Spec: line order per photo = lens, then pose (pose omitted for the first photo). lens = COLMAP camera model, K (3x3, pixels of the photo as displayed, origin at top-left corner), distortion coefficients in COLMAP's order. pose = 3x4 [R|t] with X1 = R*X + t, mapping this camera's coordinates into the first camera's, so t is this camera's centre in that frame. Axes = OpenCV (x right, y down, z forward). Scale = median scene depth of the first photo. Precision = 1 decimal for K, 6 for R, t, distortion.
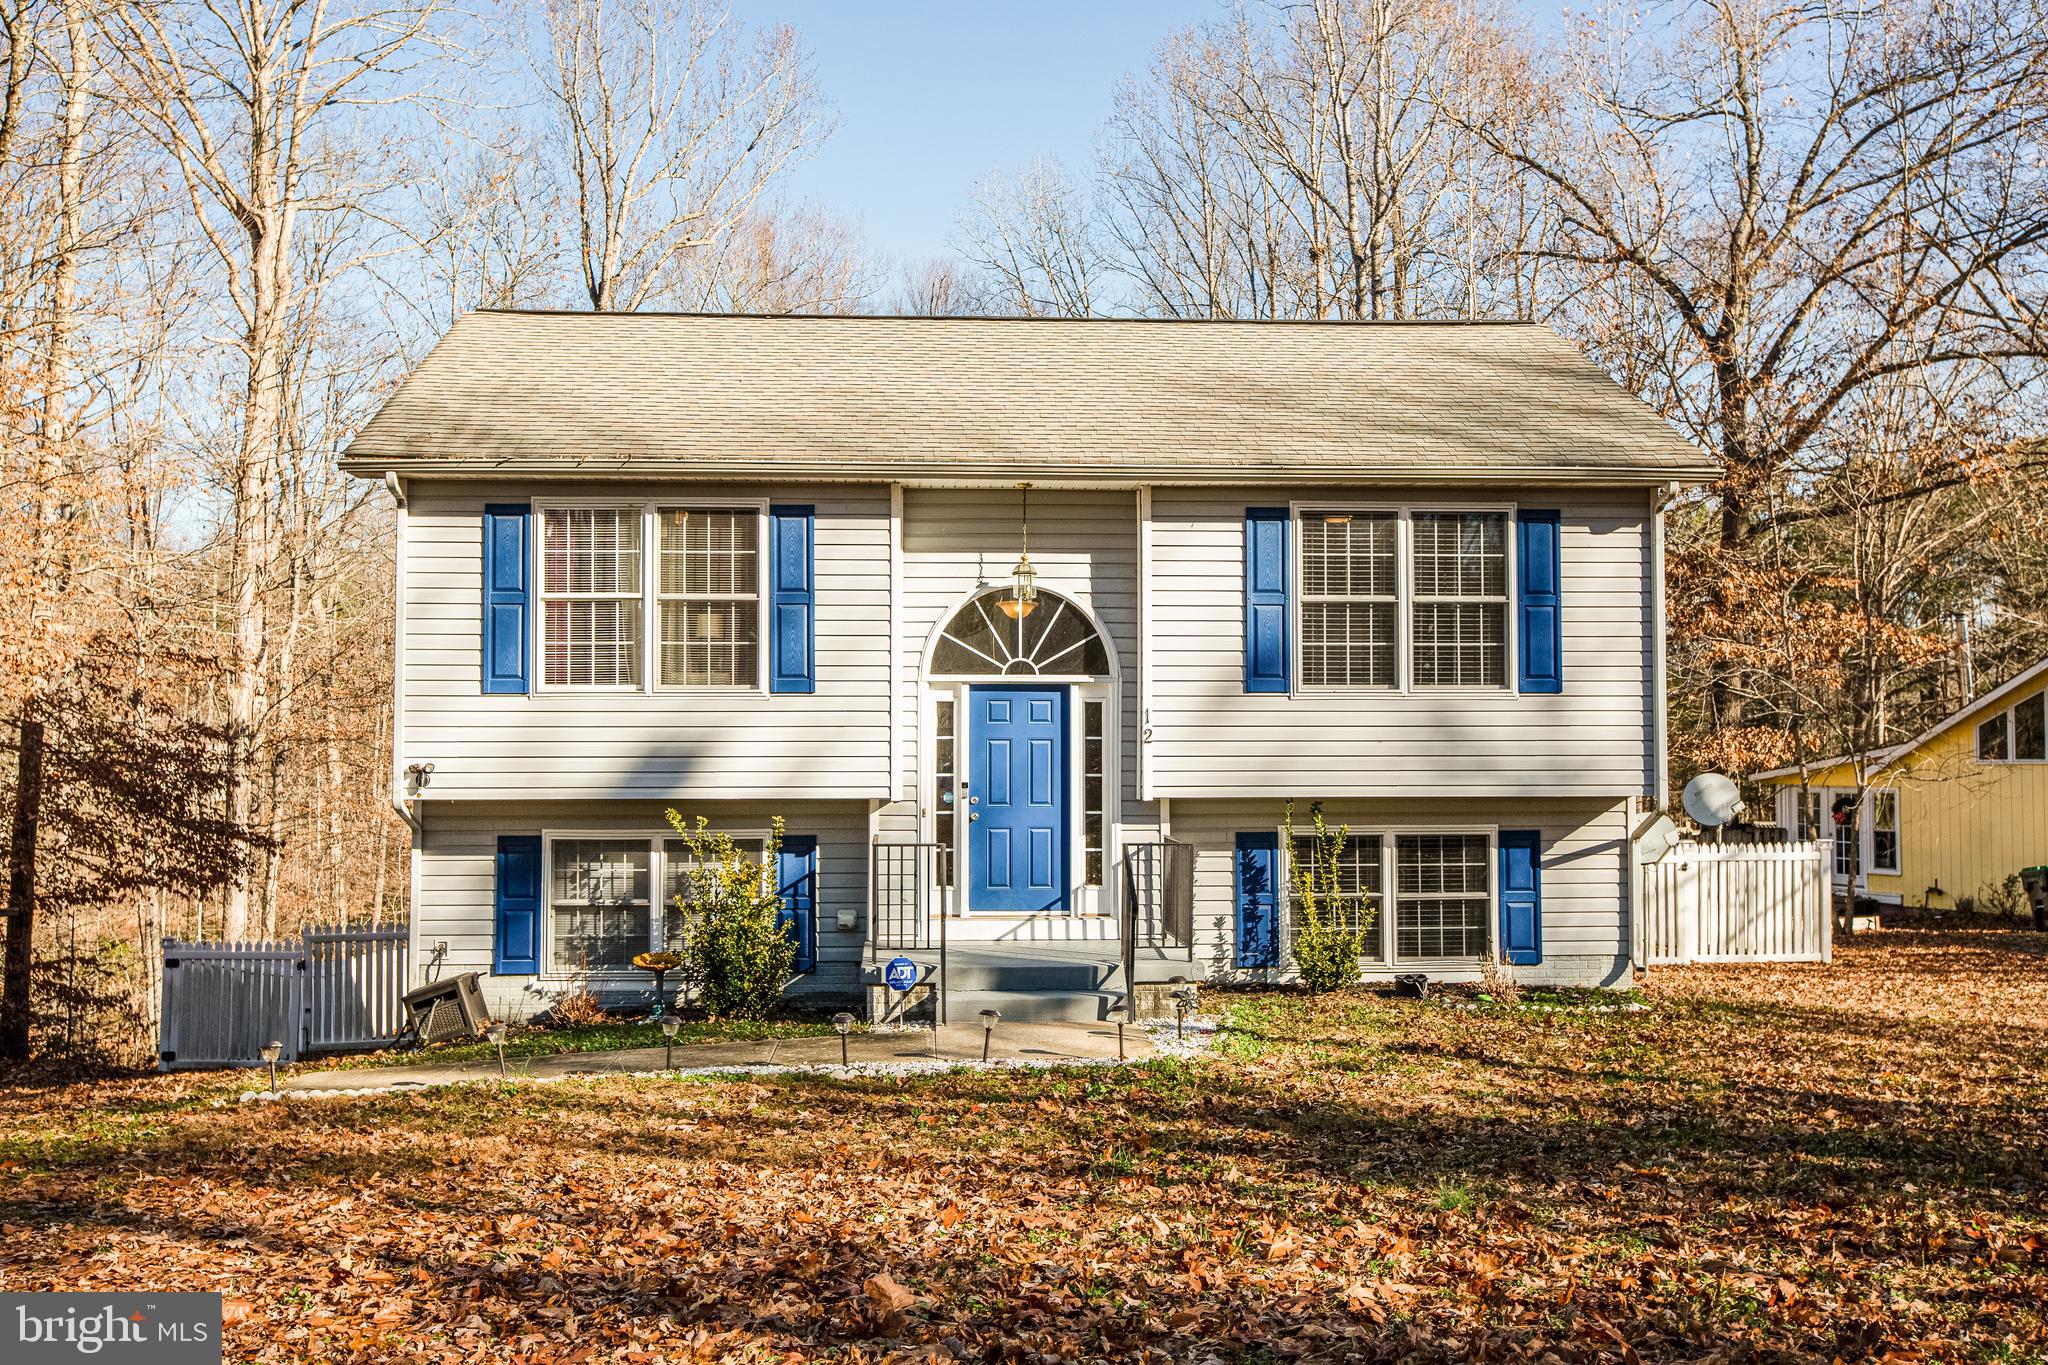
lens RADIAL K [[1906.4, 0, 1024.0], [0, 1906.4, 682.5], [0, 0, 1]] dist [0.073281, 0.048373]
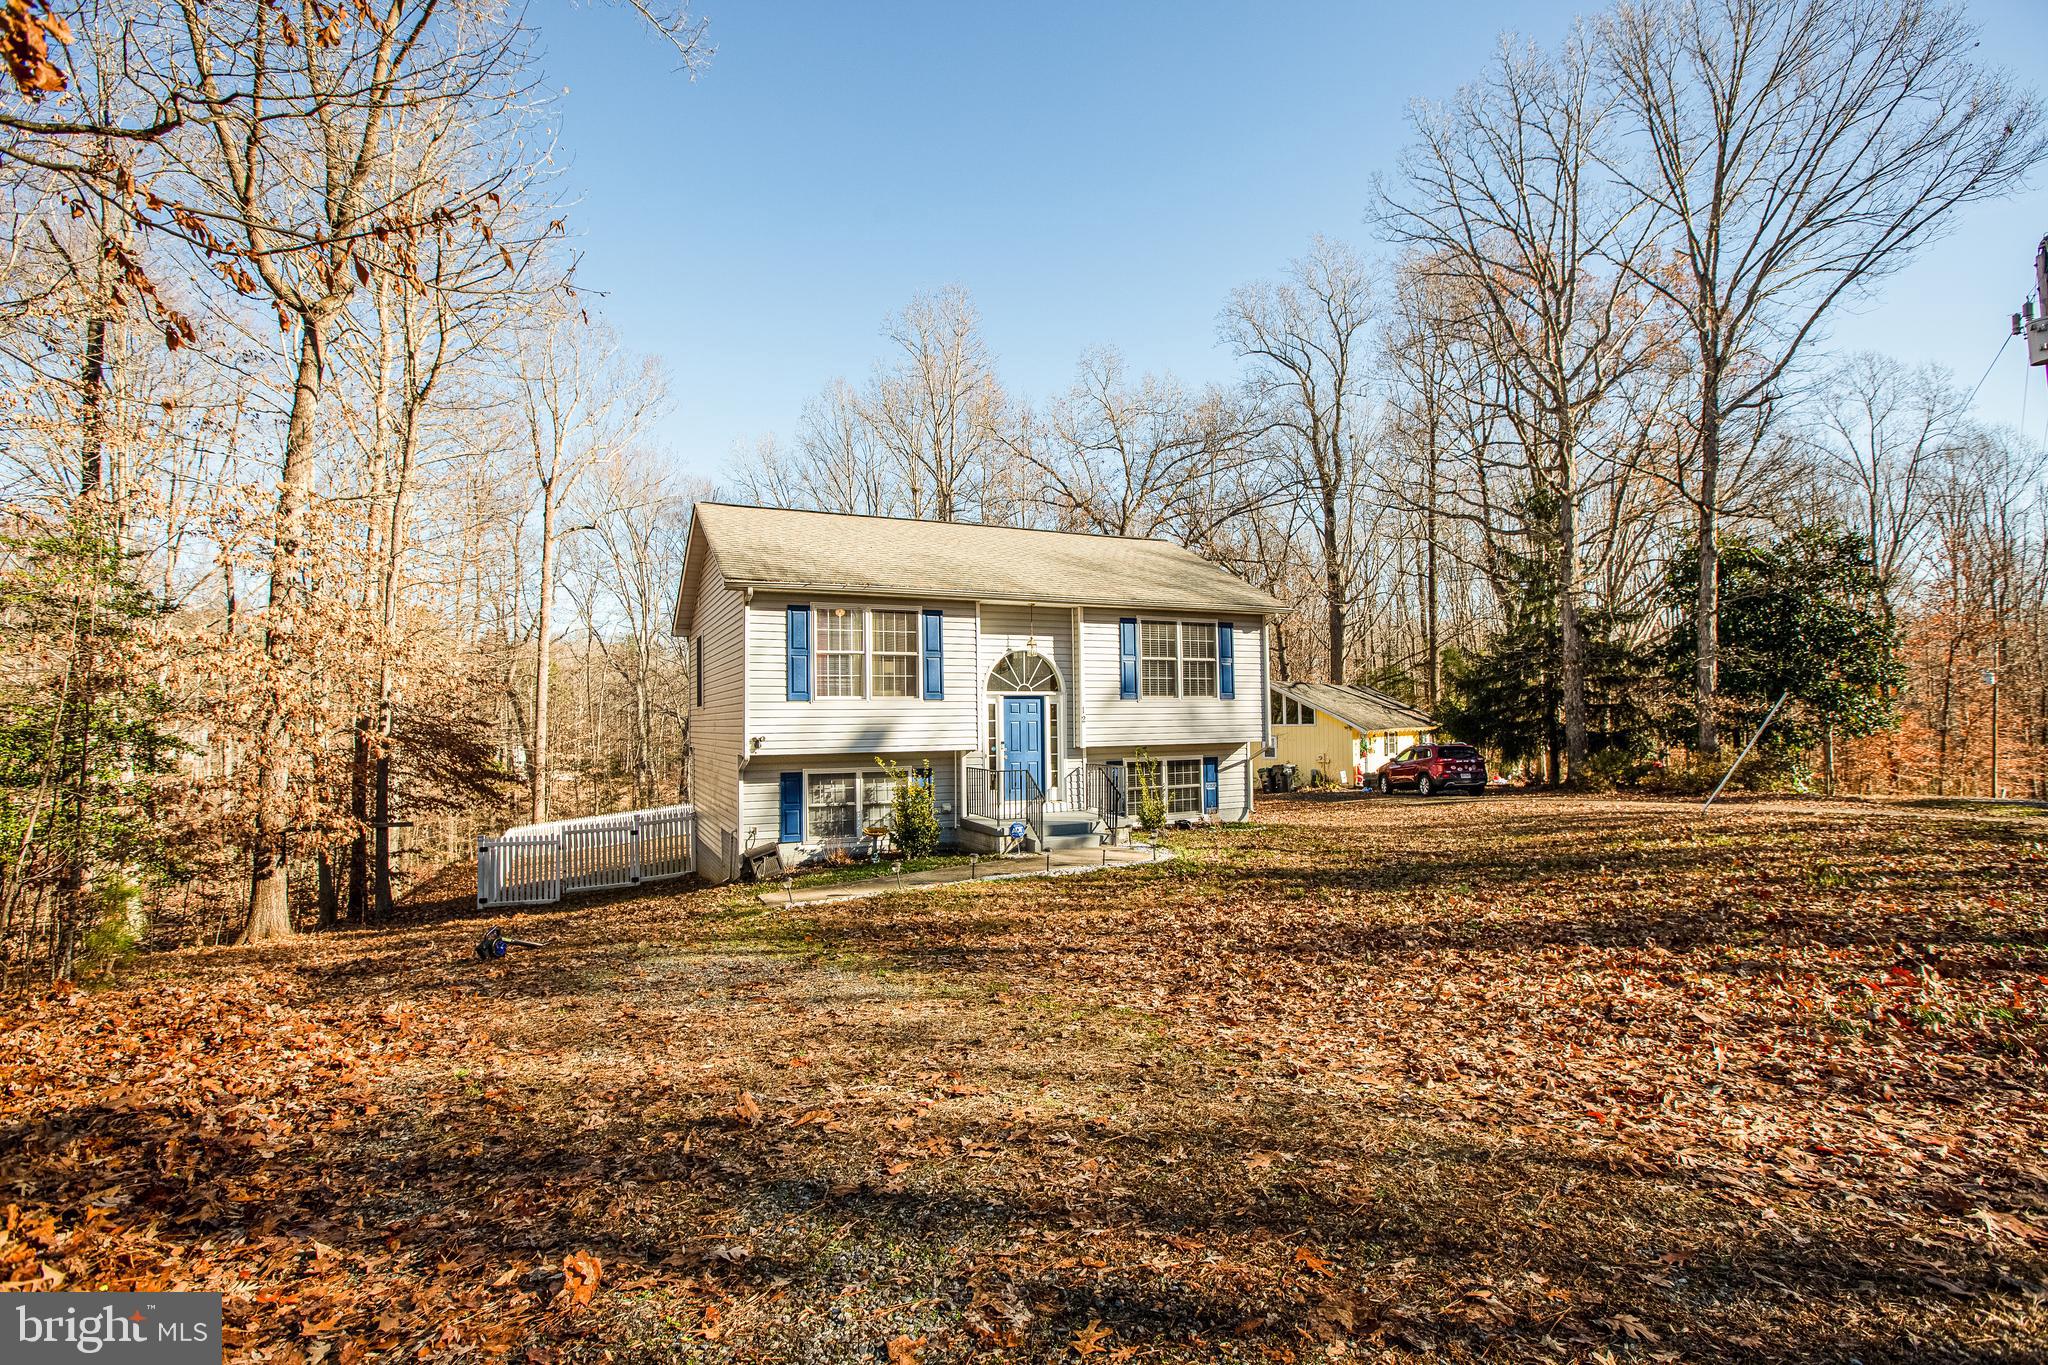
lens RADIAL K [[940.0, 0, 1024.0], [0, 940.0, 682.5], [0, 0, 1]] dist [-0.039626, 0.016933]
pose [[0.926260, 0.004399, 0.376859, -0.407339], [-0.000860, 0.999954, -0.009558, -0.003882], [-0.376884, 0.008529, 0.926221, 0.011706]]
